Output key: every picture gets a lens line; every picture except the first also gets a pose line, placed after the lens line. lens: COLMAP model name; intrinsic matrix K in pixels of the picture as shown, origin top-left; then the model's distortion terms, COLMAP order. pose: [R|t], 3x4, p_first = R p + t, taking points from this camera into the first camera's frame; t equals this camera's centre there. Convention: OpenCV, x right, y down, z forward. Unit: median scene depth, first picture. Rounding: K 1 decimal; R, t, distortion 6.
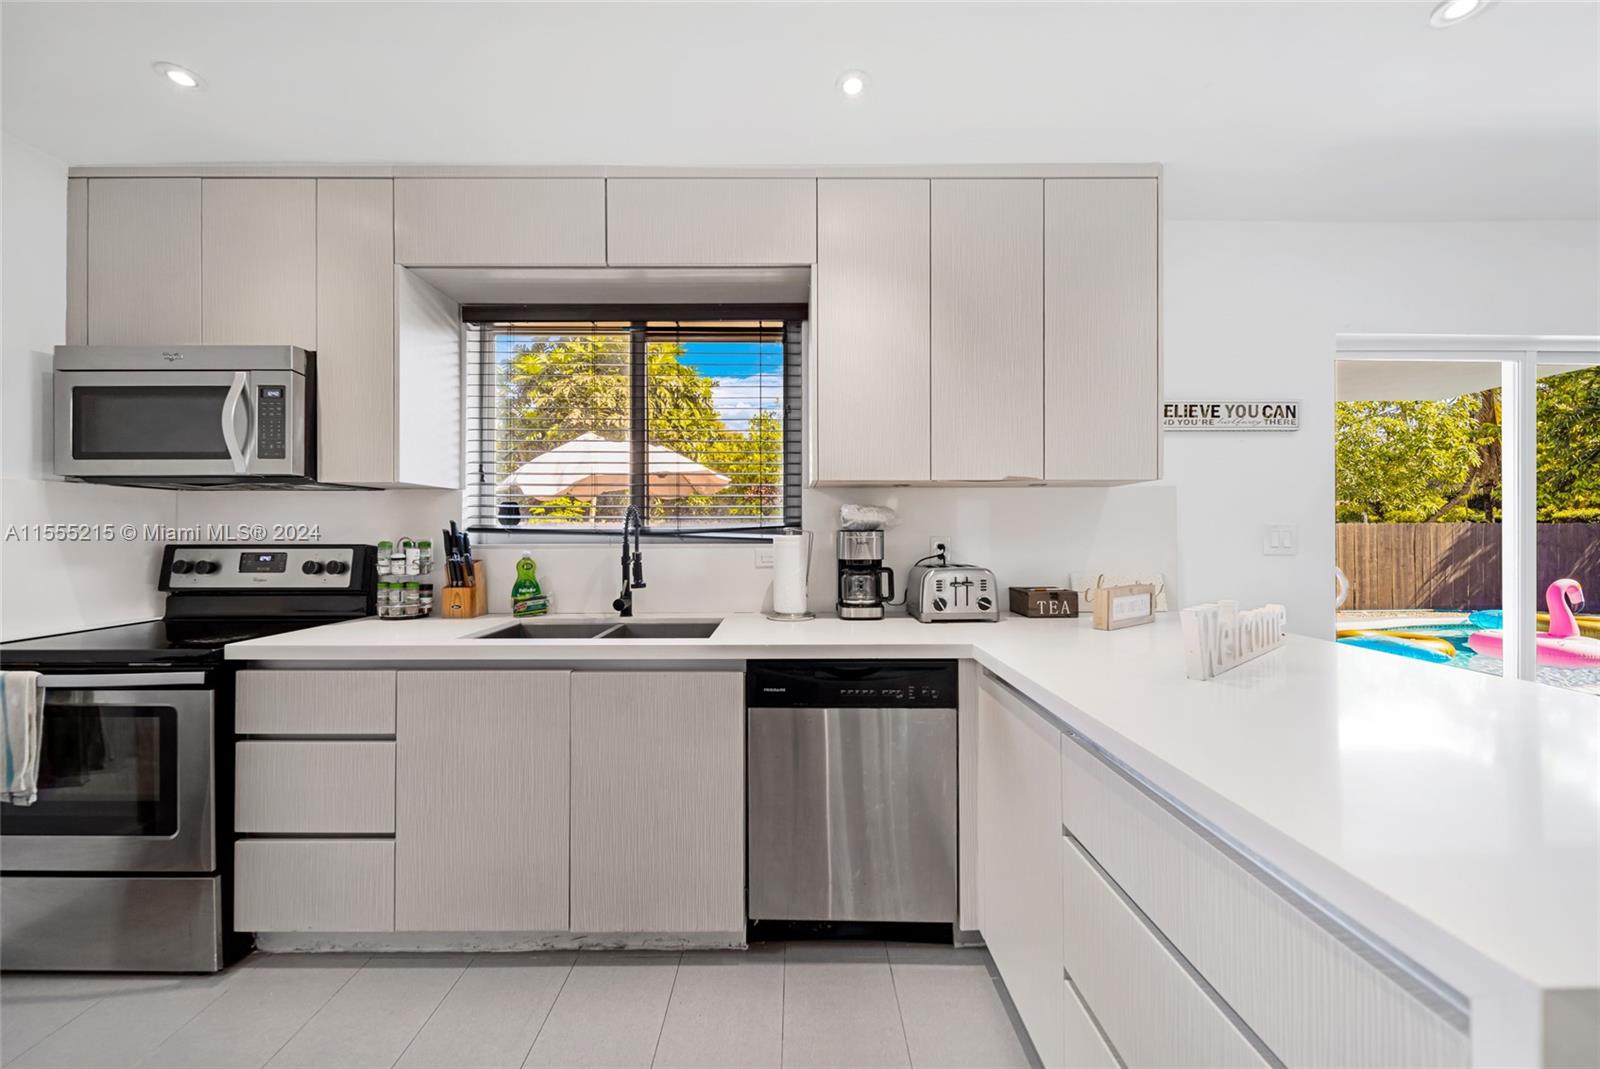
lens RADIAL K [[557.5, 0, 794.7], [0, 557.5, 529.4], [0, 0, 1]] dist [-0.000627, -0.000020]
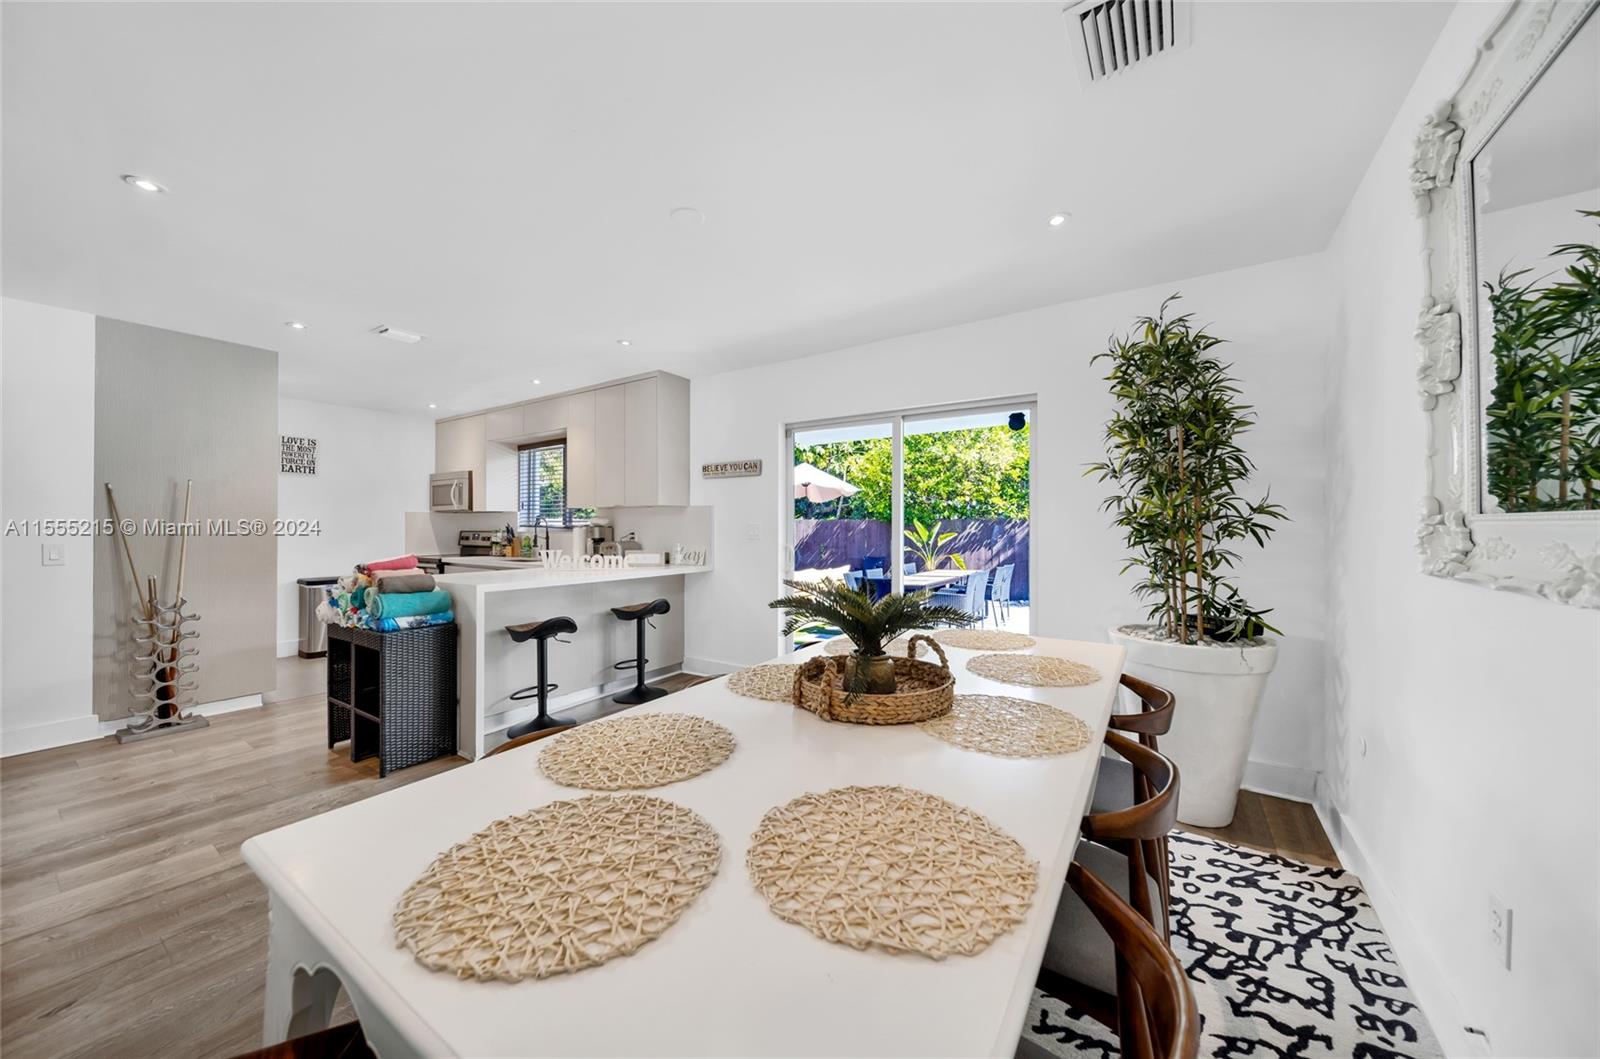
lens RADIAL K [[557.8, 0, 791.8], [0, 557.8, 527.7], [0, 0, 1]] dist [0.003597, -0.000335]
pose [[0.827129, 0.001662, -0.562009, 2.225912], [0.002147, 0.999979, 0.006117, -0.007336], [0.562008, -0.006266, 0.827108, -0.564040]]
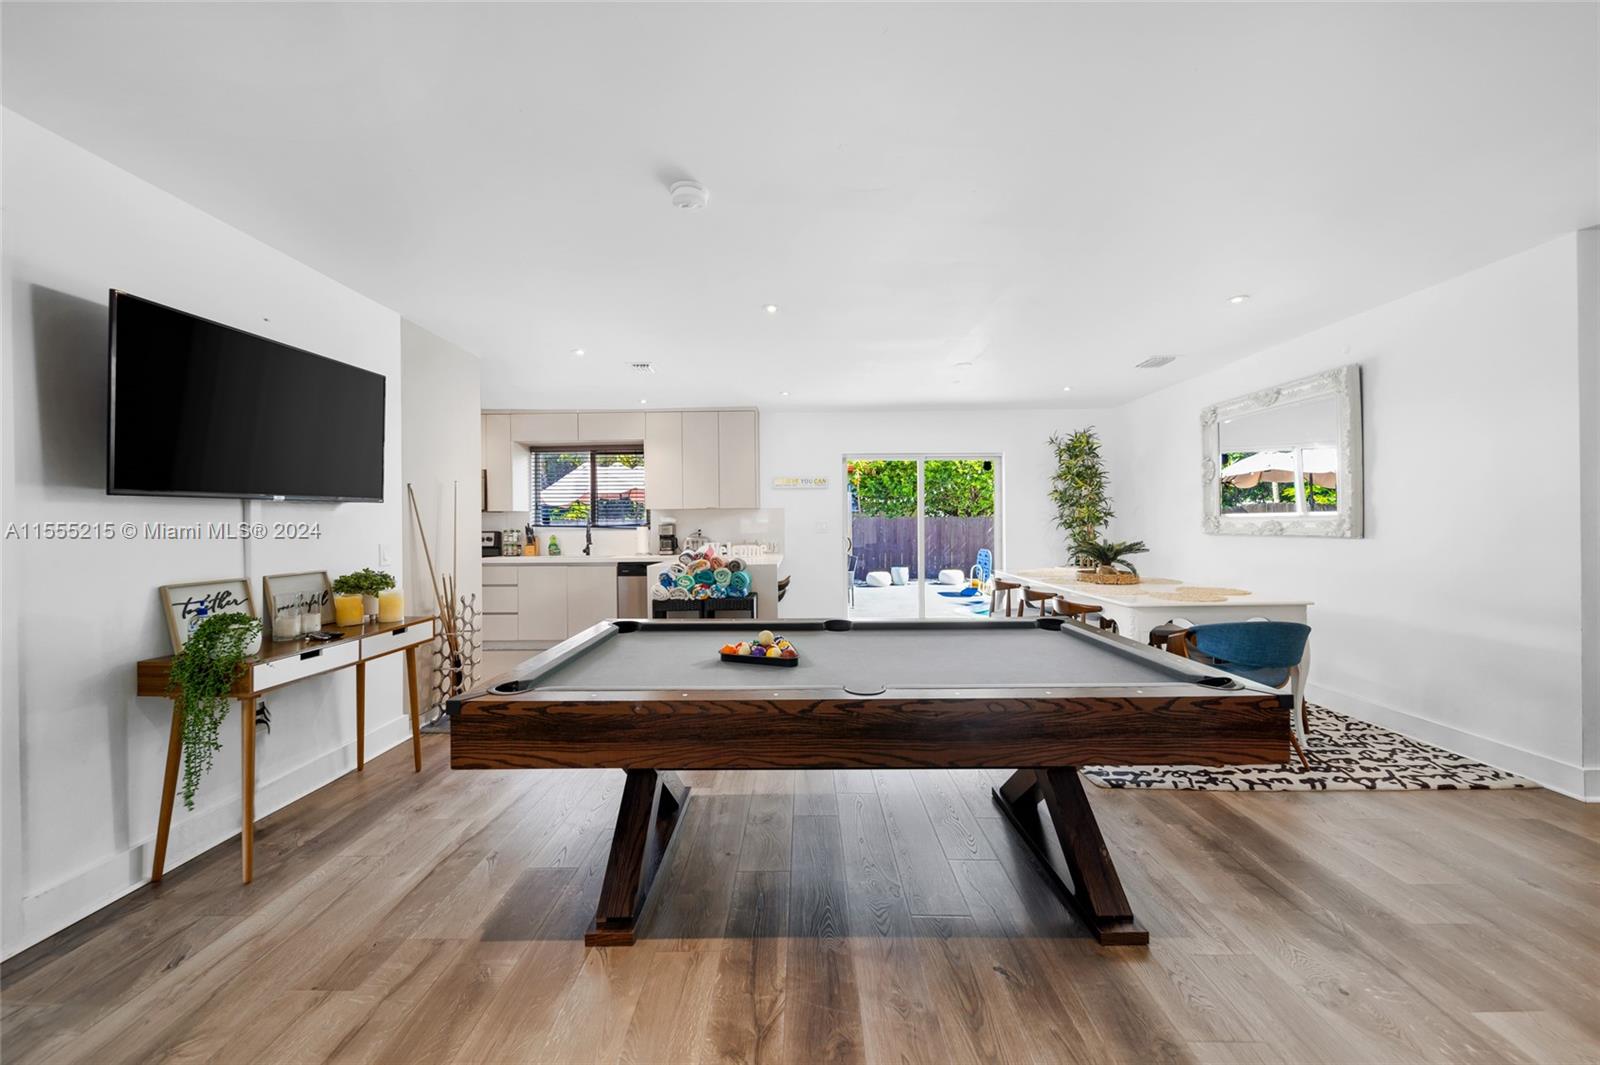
lens RADIAL K [[561.9, 0, 796.4], [0, 561.9, 523.7], [0, 0, 1]] dist [0.000321, -0.000140]
pose [[0.999729, -0.008072, -0.021857, 0.866904], [0.008125, 0.999964, 0.002327, -0.005368], [0.021837, -0.002504, 0.999758, -1.940731]]
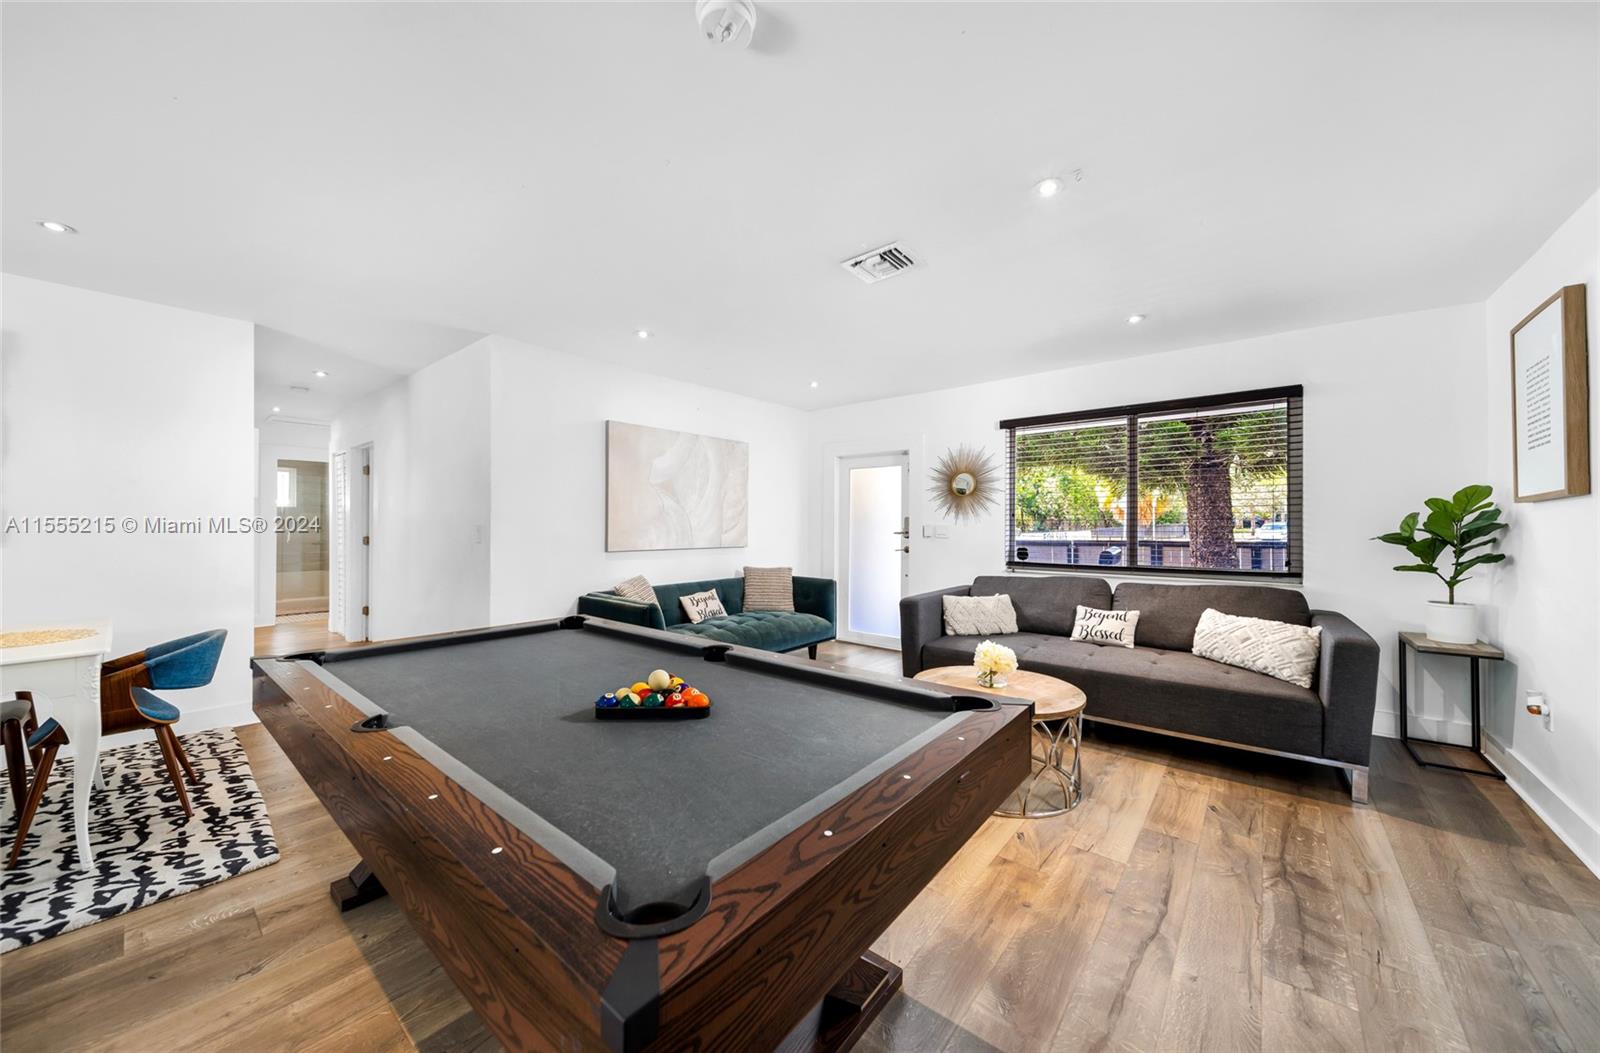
lens RADIAL K [[557.8, 0, 791.8], [0, 557.8, 524.7], [0, 0, 1]] dist [0.003597, -0.000335]
pose [[-0.761430, -0.000890, 0.648246, 0.172186], [-0.005545, 0.999971, -0.005140, -0.001858], [-0.648223, -0.007509, -0.761413, -0.479835]]
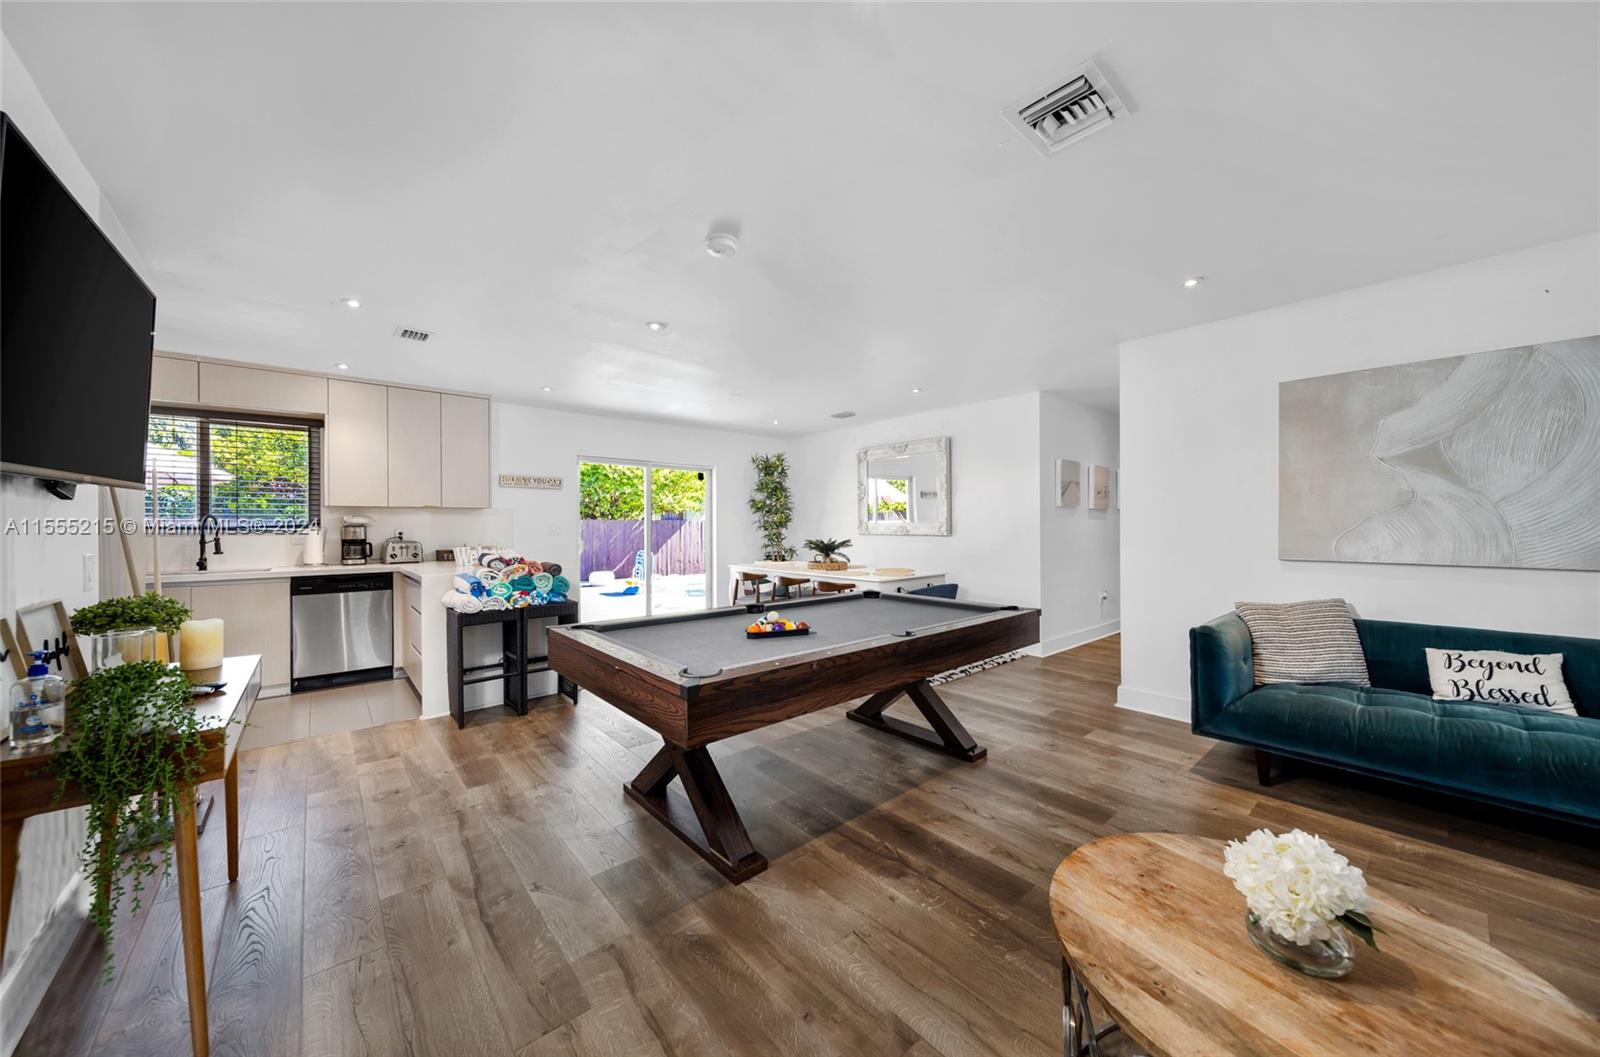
lens RADIAL K [[557.8, 0, 791.8], [0, 557.8, 526.7], [0, 0, 1]] dist [0.003597, -0.000335]
pose [[0.763622, -0.003652, 0.645653, 0.008443], [0.000440, 0.999987, 0.005136, -0.007746], [-0.645663, -0.003638, 0.763614, -1.917661]]
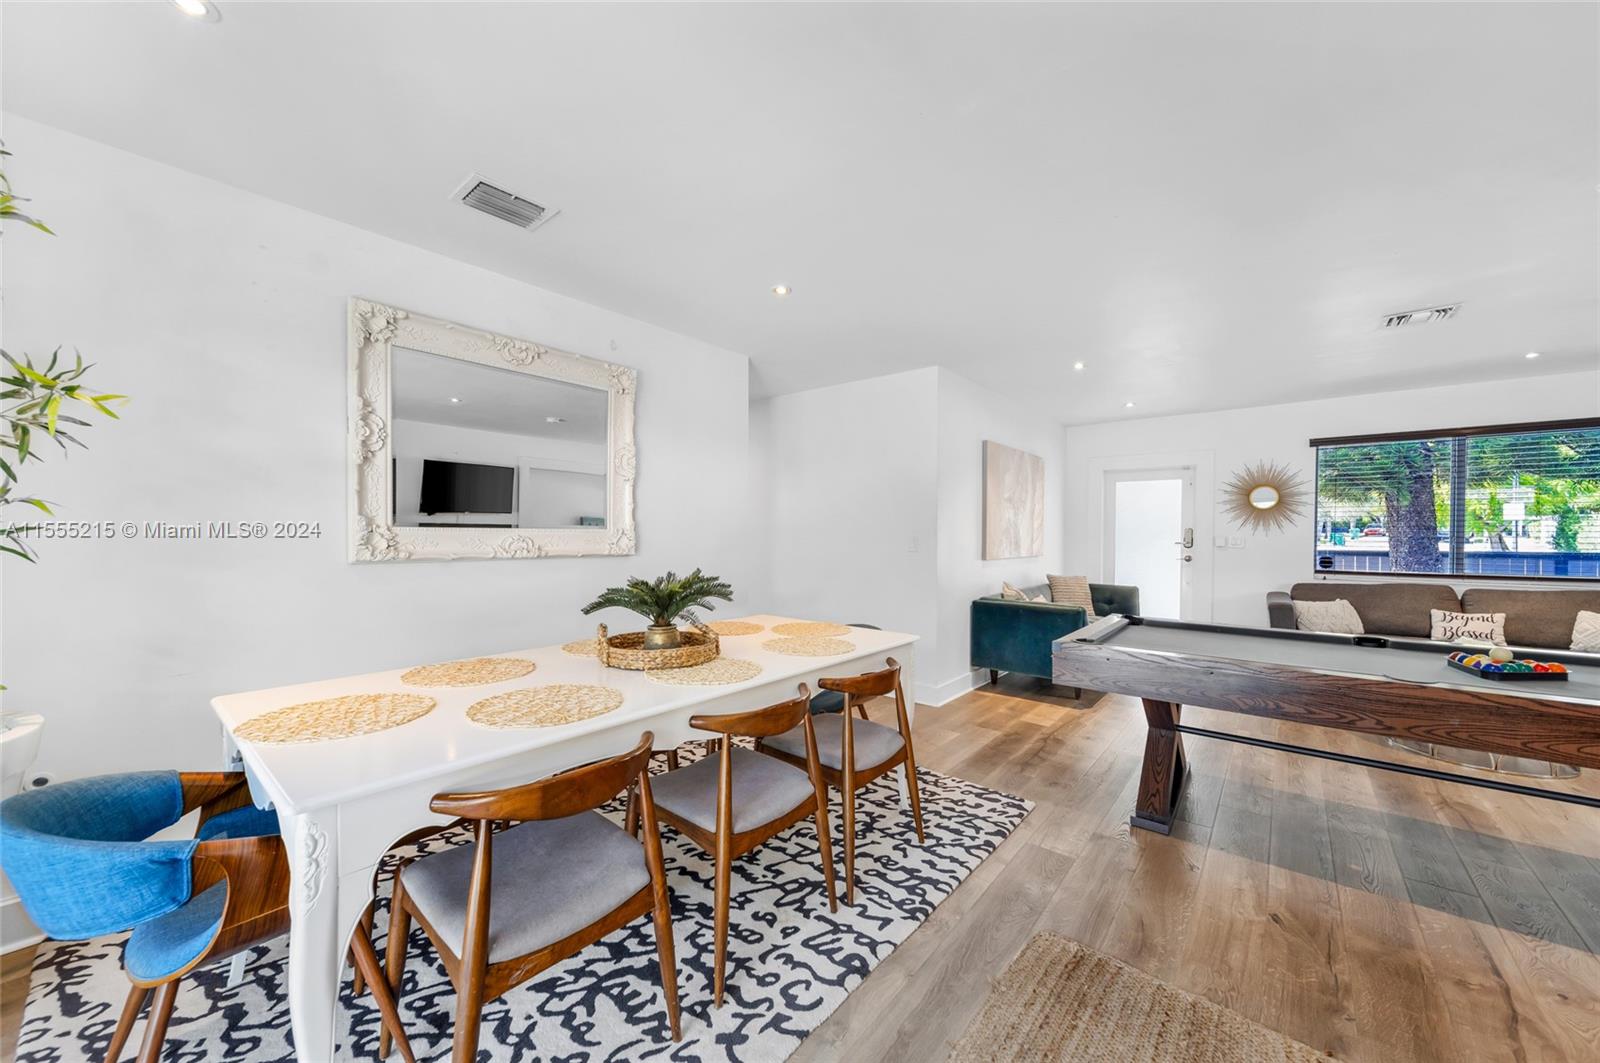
lens RADIAL K [[581.0, 0, 785.3], [0, 581.0, 552.4], [0, 0, 1]] dist [-0.005939, -0.000224]
pose [[-0.758229, -0.025412, 0.651493, 1.109206], [-0.007072, 0.999502, 0.030756, -0.007722], [-0.651950, 0.018713, -0.758031, 0.702838]]
